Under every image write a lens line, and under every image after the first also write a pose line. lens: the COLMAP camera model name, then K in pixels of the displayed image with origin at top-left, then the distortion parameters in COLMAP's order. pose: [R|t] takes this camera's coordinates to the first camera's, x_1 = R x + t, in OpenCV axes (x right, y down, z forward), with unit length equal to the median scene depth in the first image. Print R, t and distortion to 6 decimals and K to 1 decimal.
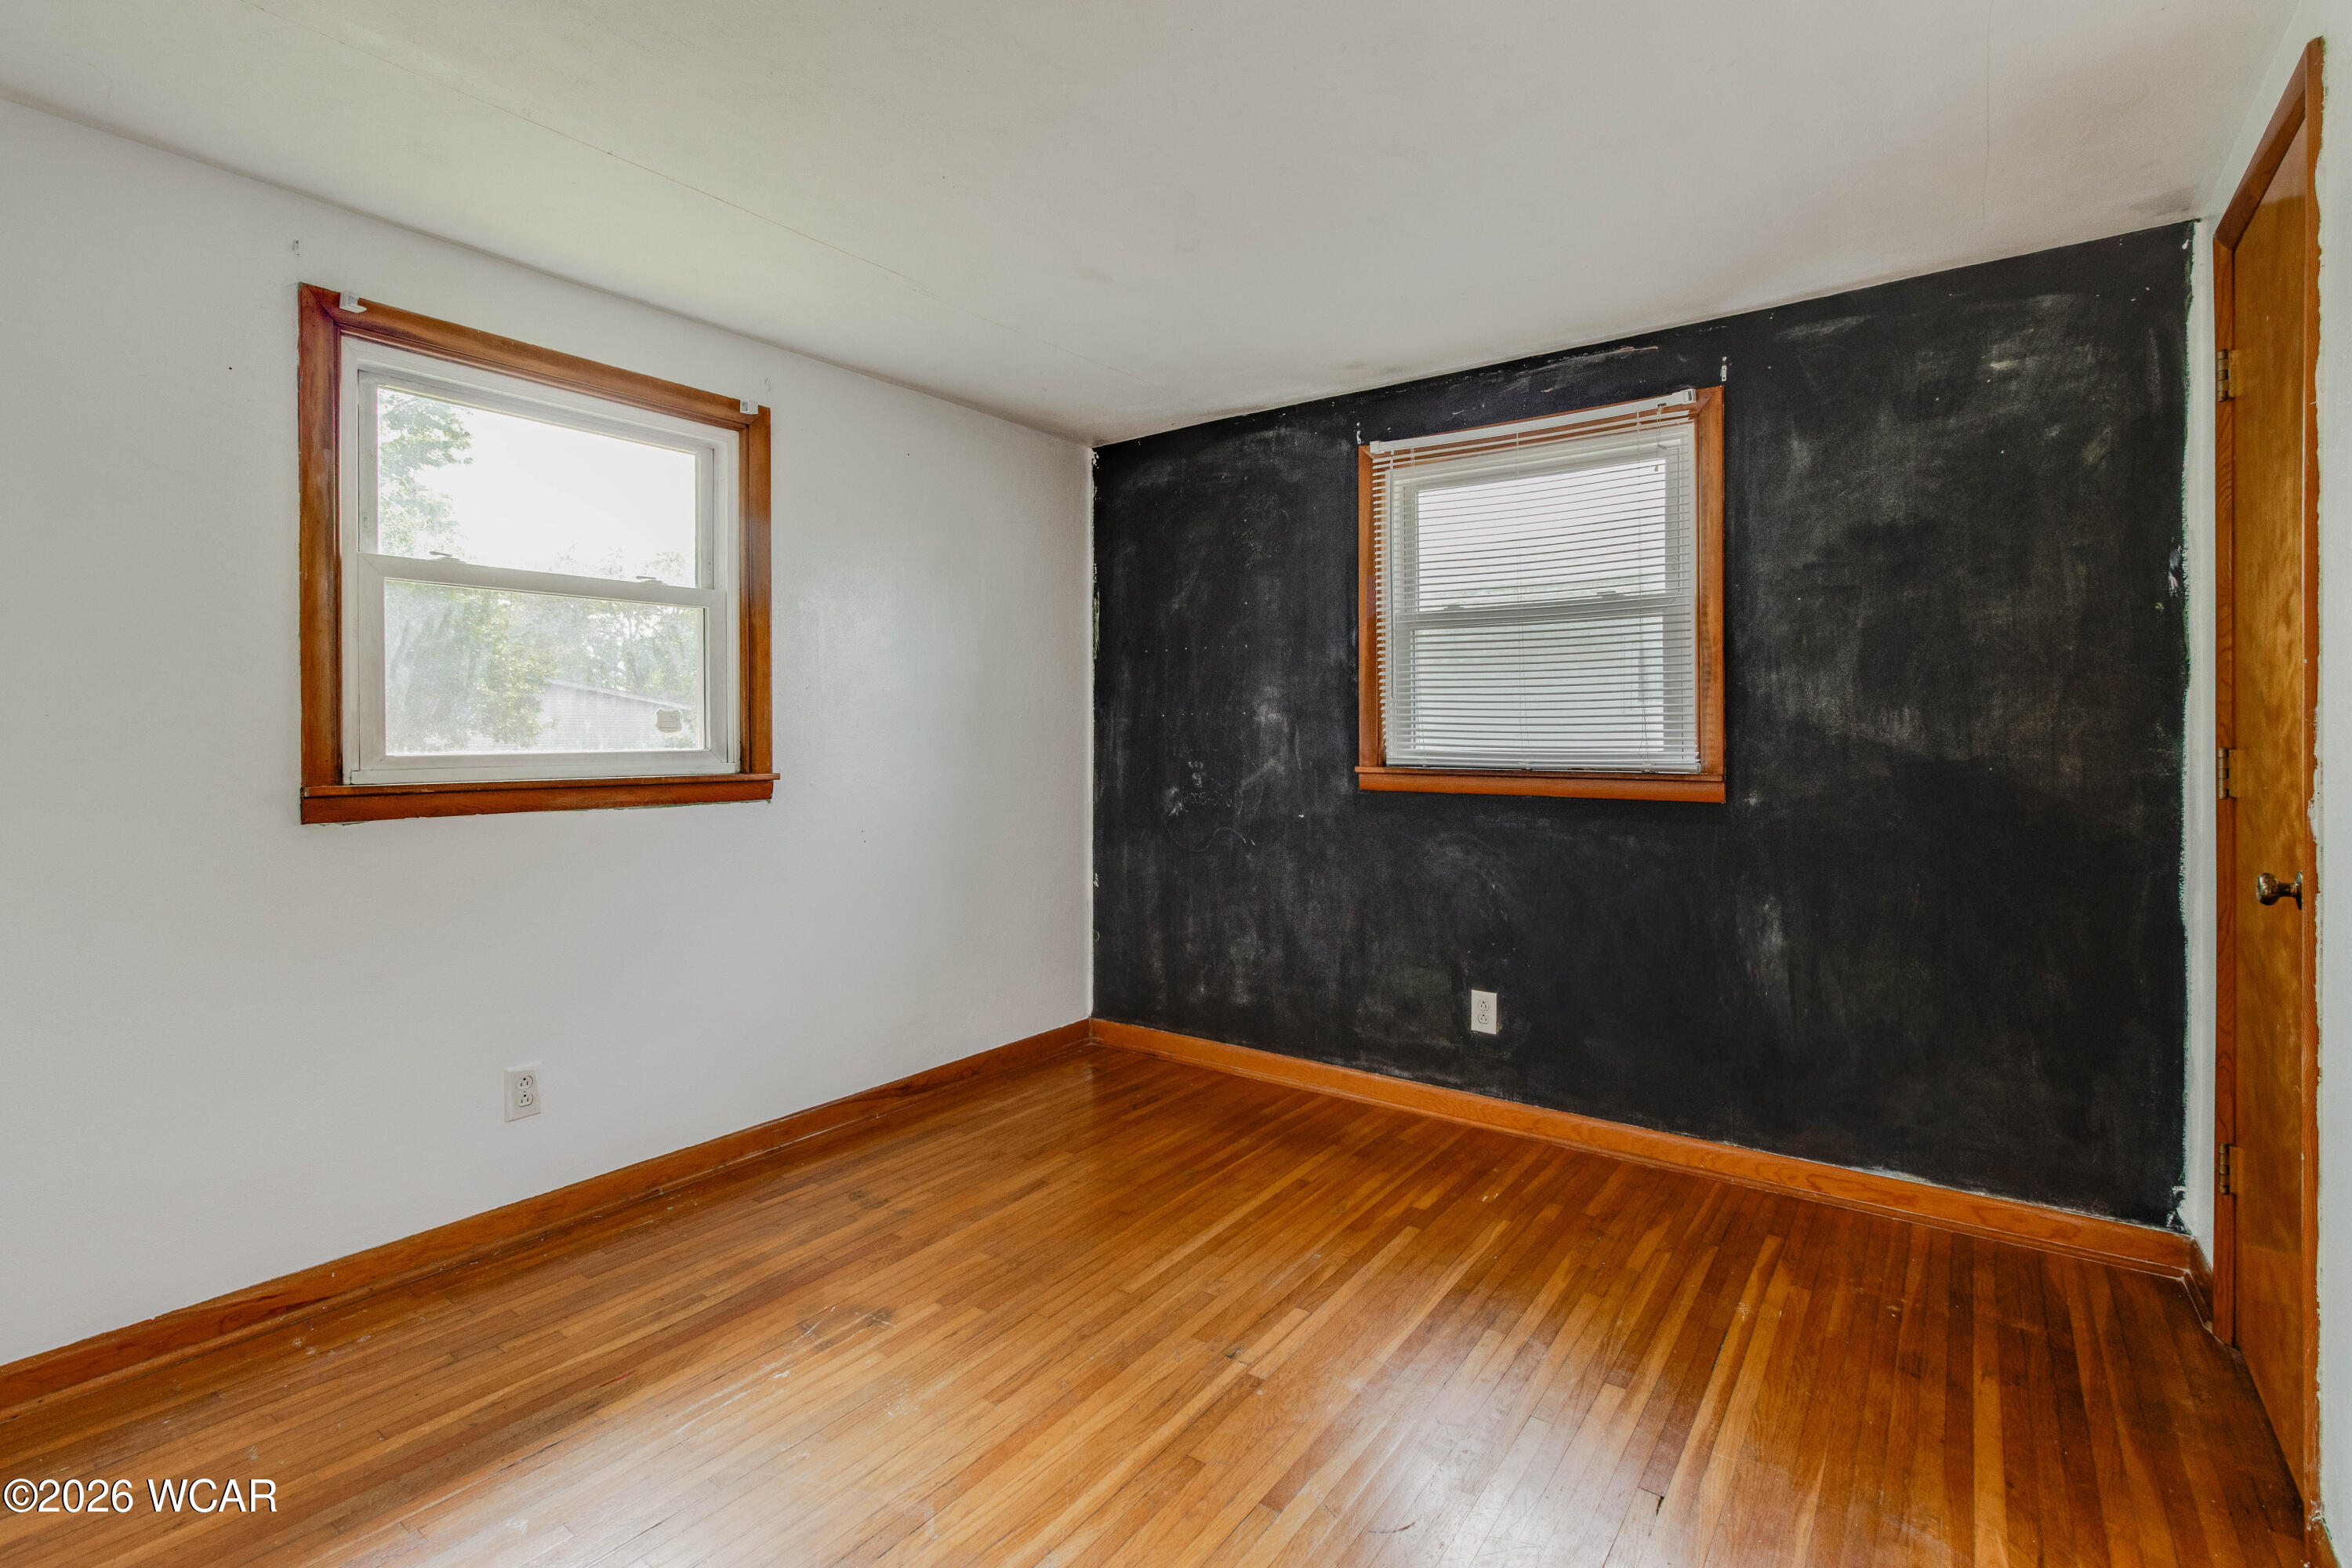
lens RADIAL K [[1102.1, 0, 1172.6], [0, 1102.1, 739.8], [0, 0, 1]] dist [0.001562, 0.000074]
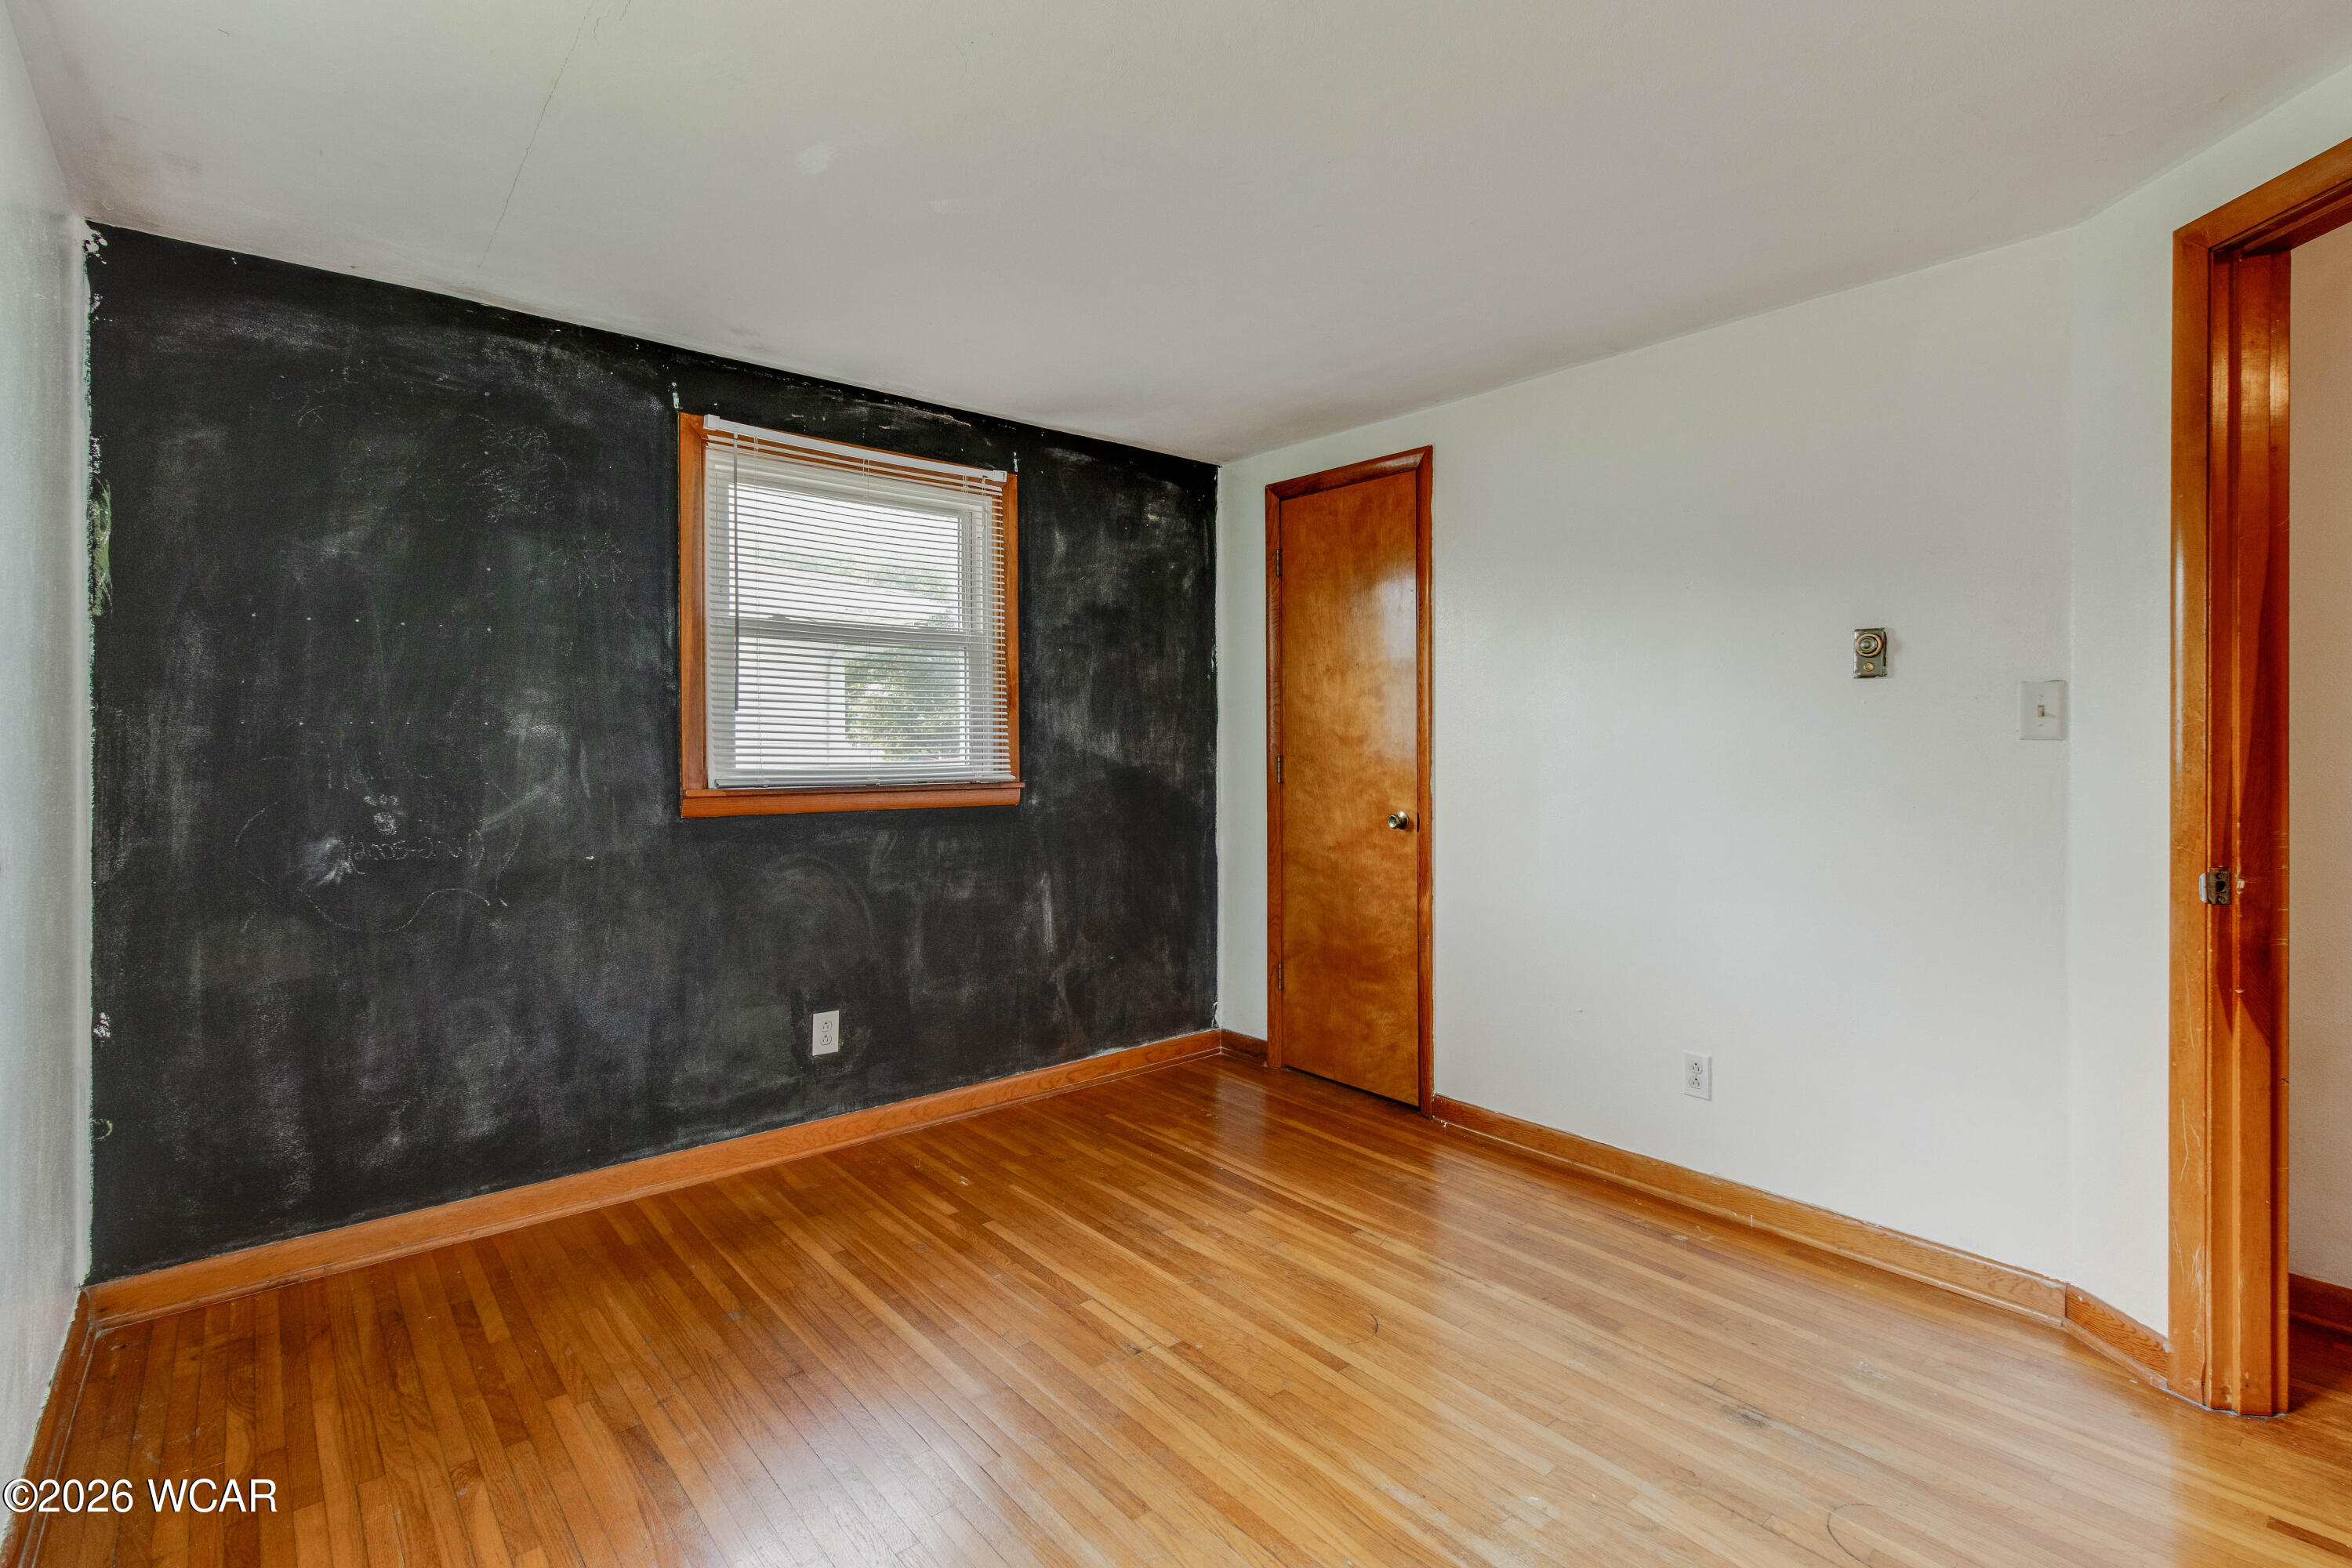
lens RADIAL K [[1102.1, 0, 1210.6], [0, 1102.1, 742.4], [0, 0, 1]] dist [0.001562, 0.000074]
pose [[0.219454, 0.001228, 0.975622, -0.712241], [0.005267, 0.999983, -0.002444, -0.010408], [-0.975609, 0.005675, 0.219443, 0.525172]]
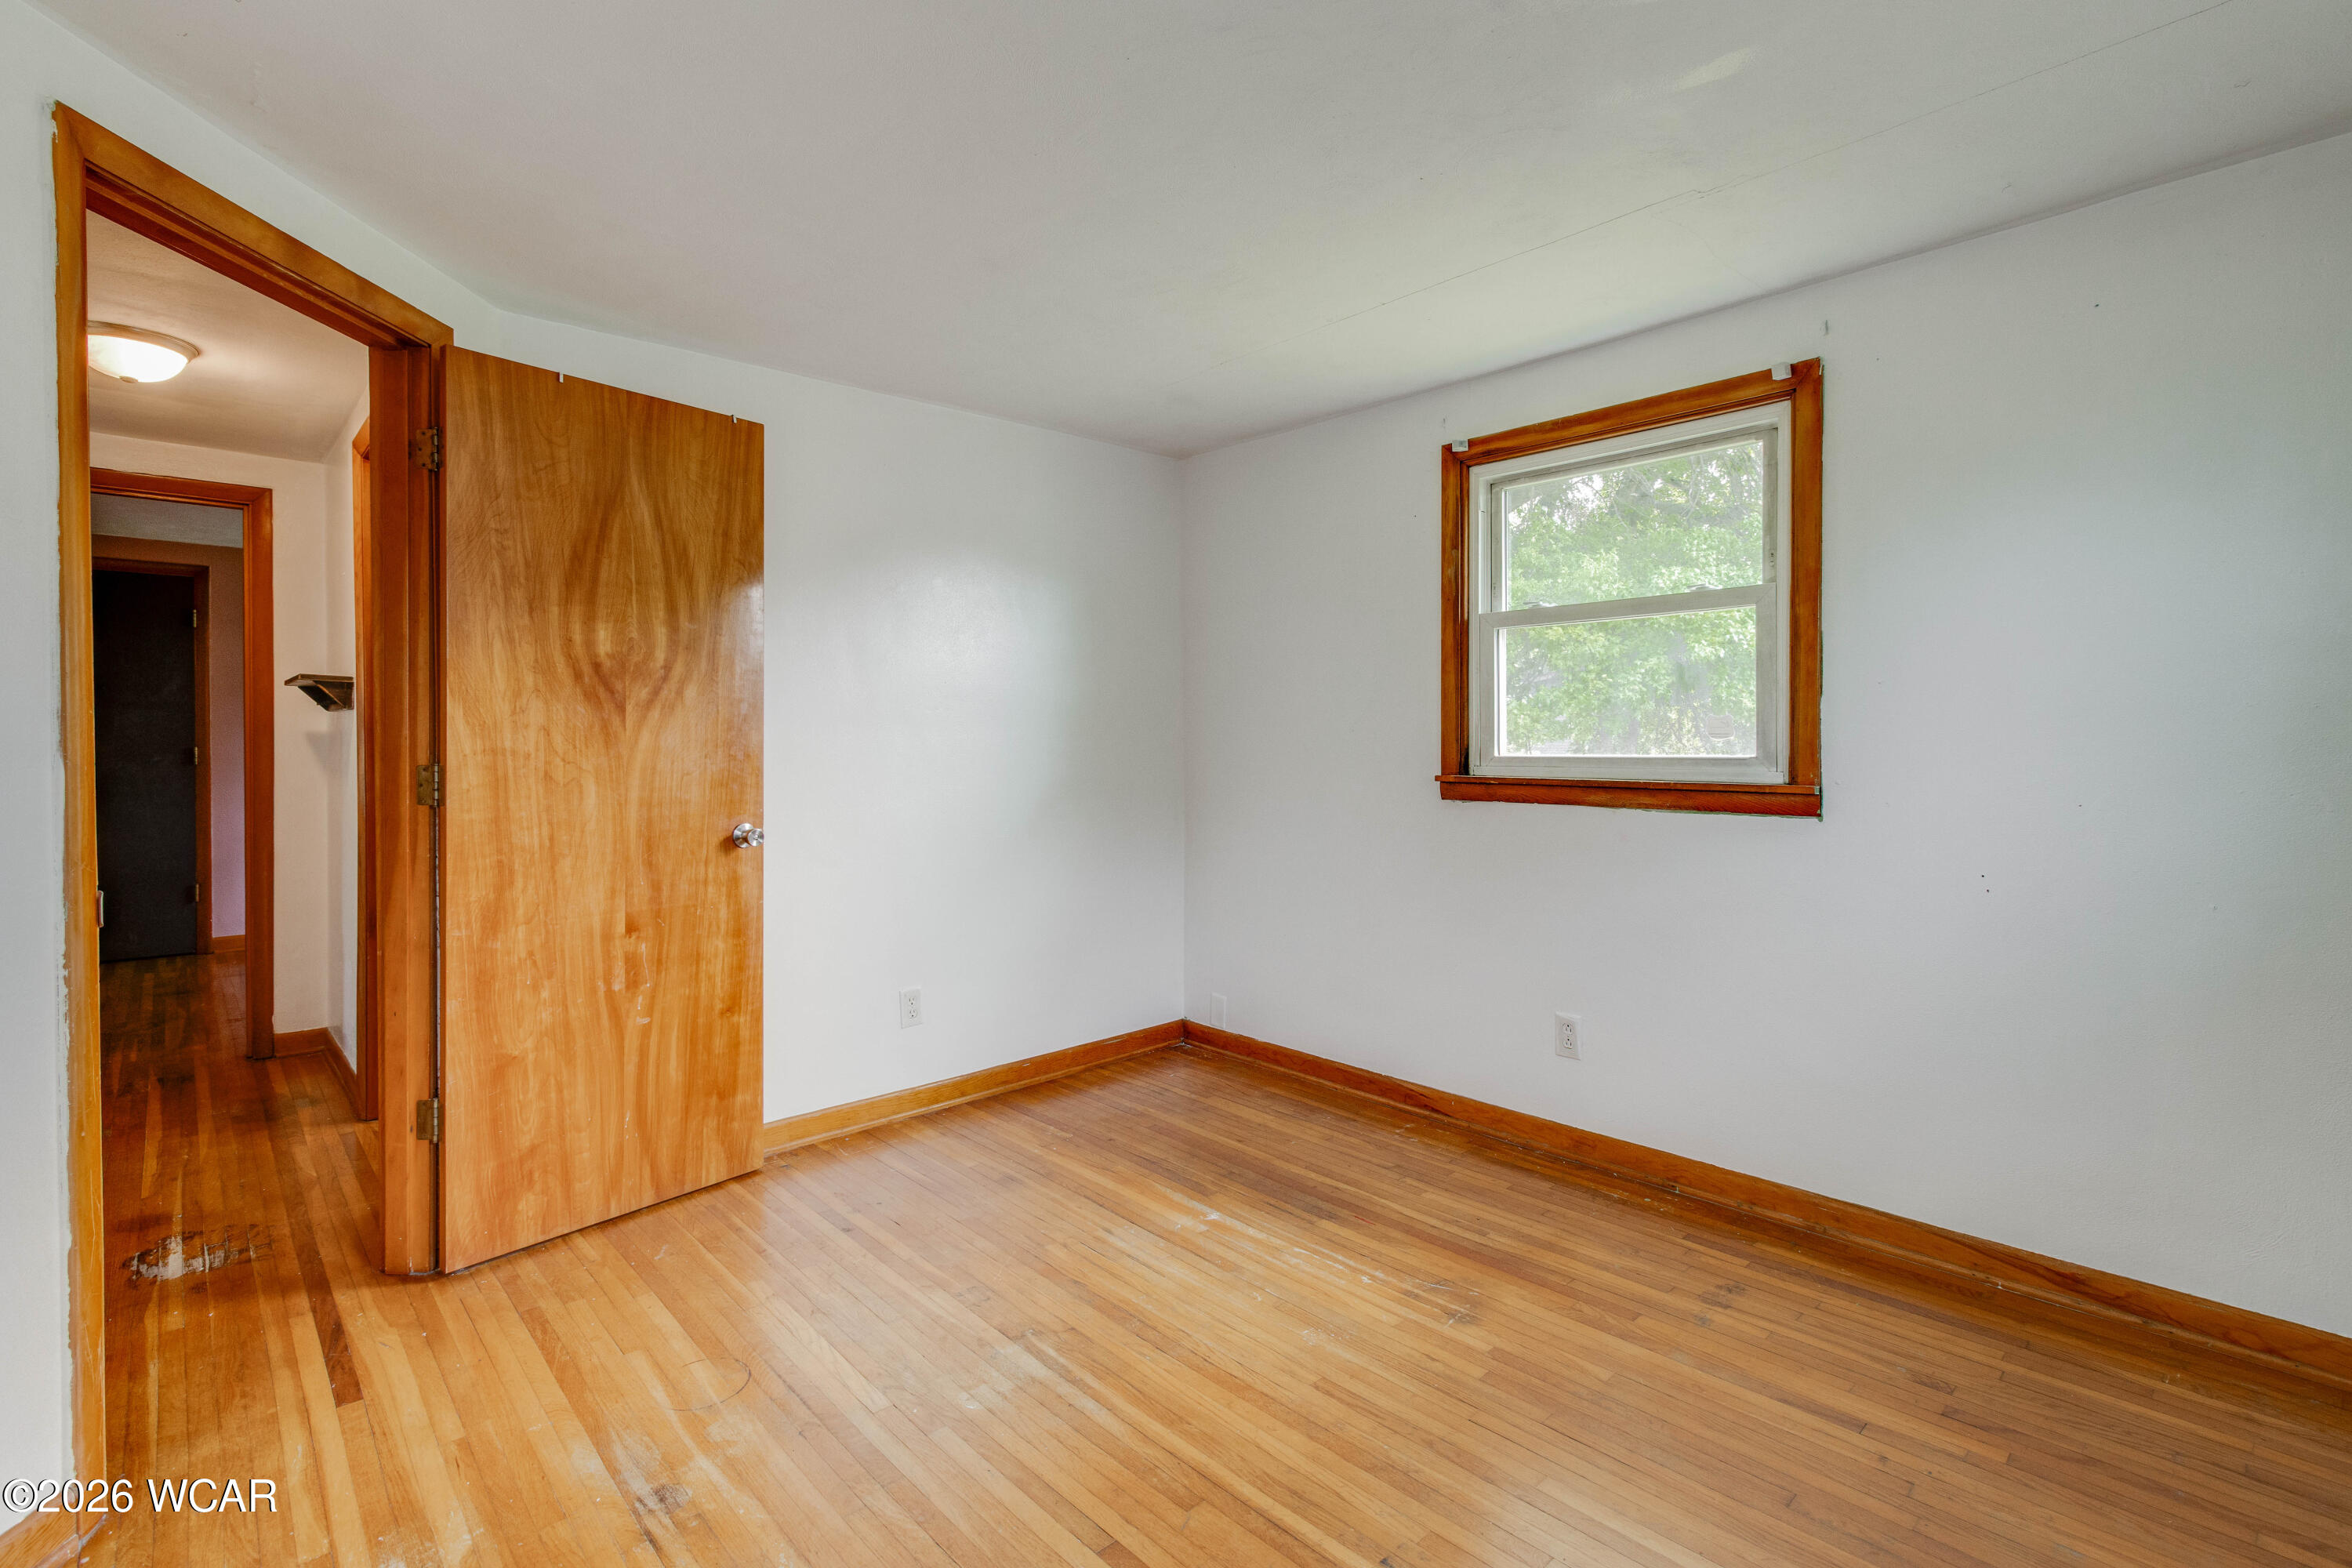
lens RADIAL K [[1102.1, 0, 1209.6], [0, 1102.1, 742.0], [0, 0, 1]] dist [0.001562, 0.000074]
pose [[-0.180305, 0.005116, -0.983597, 0.616645], [-0.000784, 0.999985, 0.005345, -0.008870], [0.983610, 0.001735, -0.180298, 0.763290]]
